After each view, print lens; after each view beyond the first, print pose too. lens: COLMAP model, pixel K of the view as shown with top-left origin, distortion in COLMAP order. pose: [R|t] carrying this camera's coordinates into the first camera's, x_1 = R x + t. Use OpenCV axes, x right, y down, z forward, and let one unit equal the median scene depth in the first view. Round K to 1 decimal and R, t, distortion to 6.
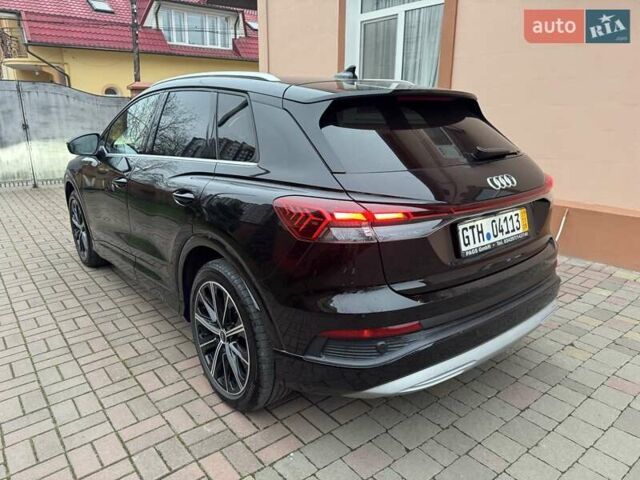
lens RADIAL K [[456.3, 0, 325.3], [0, 456.3, 238.7], [0, 0, 1]] dist [0.016561, -0.006220]
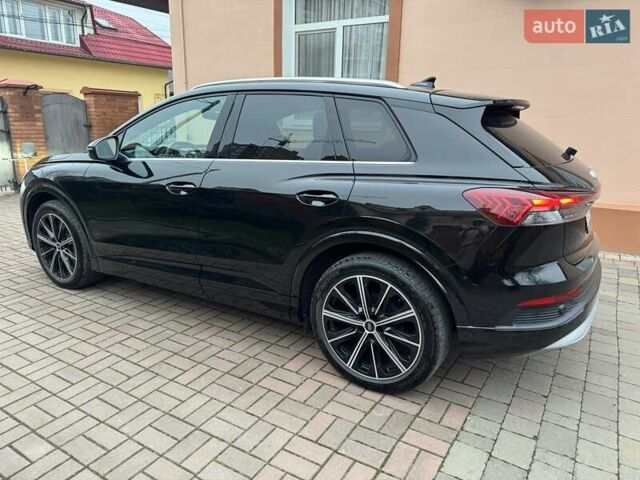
lens RADIAL K [[453.7, 0, 304.7], [0, 453.7, 240.7], [0, 0, 1]] dist [0.055330, -0.057233]
pose [[0.941669, -0.069320, 0.329325, -0.513341], [0.073315, 0.997309, 0.000287, 0.002542], [-0.328458, 0.023874, 0.944217, 0.034475]]
